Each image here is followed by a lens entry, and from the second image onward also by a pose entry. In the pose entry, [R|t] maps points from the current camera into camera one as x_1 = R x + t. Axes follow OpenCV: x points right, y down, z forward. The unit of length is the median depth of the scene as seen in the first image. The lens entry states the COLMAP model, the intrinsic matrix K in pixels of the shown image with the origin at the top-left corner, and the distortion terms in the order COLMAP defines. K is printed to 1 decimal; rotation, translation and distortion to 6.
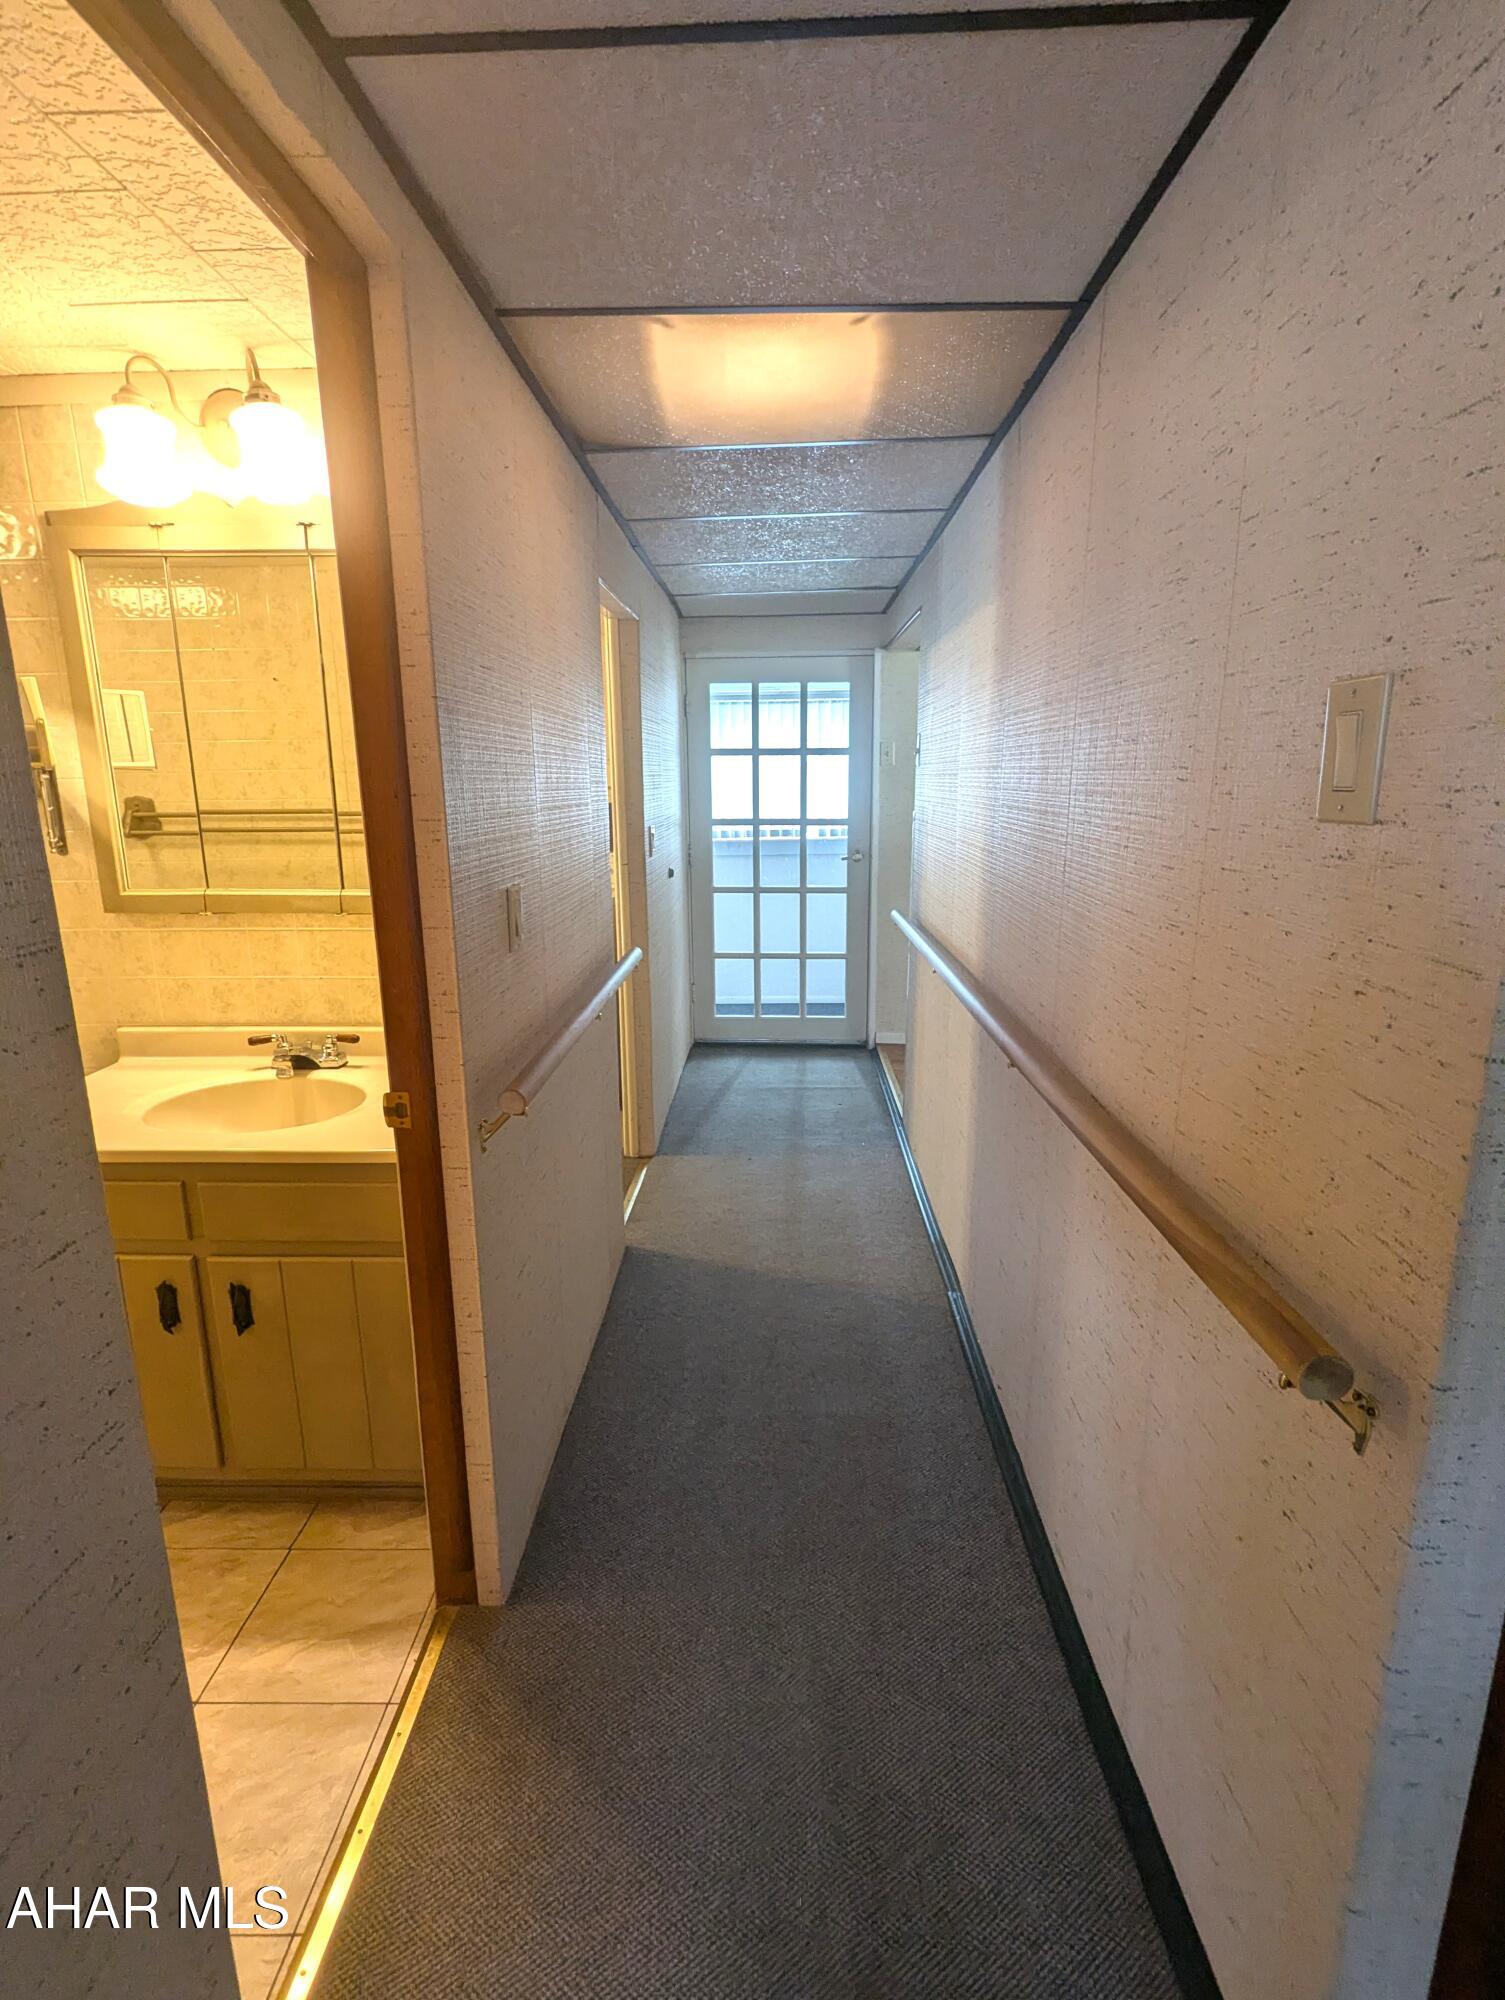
lens RADIAL K [[958.0, 0, 740.0], [0, 958.0, 998.7], [0, 0, 1]] dist [-0.003609, 0.002871]
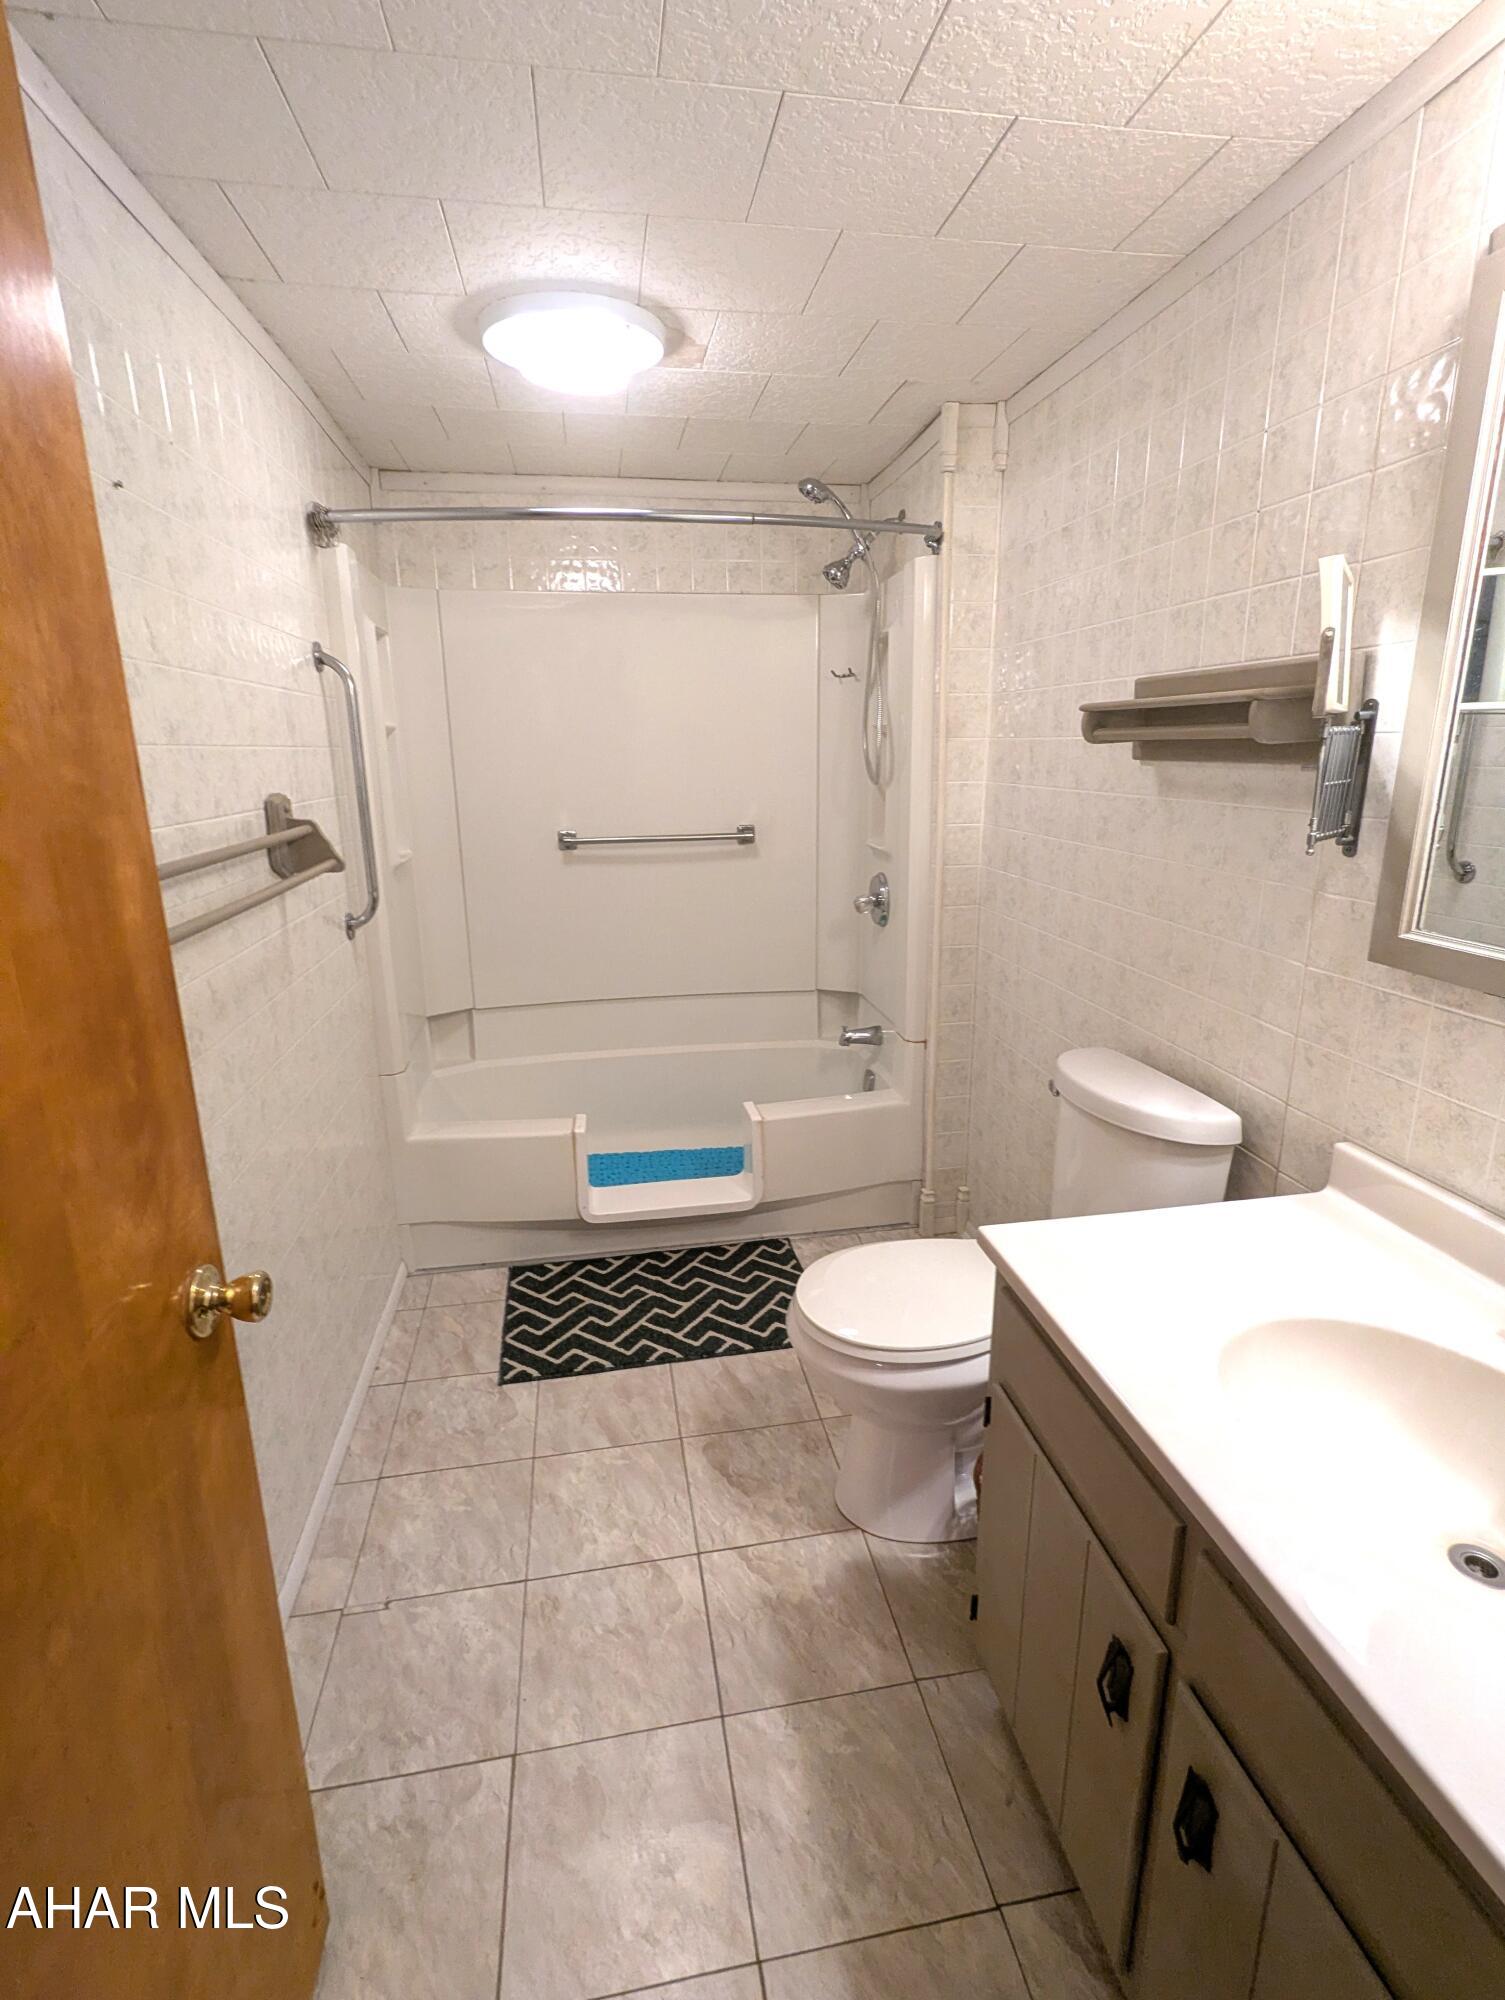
lens RADIAL K [[958.0, 0, 750.2], [0, 958.0, 997.9], [0, 0, 1]] dist [-0.003609, 0.002871]
pose [[0.200773, 0.250329, -0.947114, -0.172724], [-0.209841, 0.955350, 0.208023, -0.110231], [0.956900, 0.156978, 0.244338, 0.490175]]
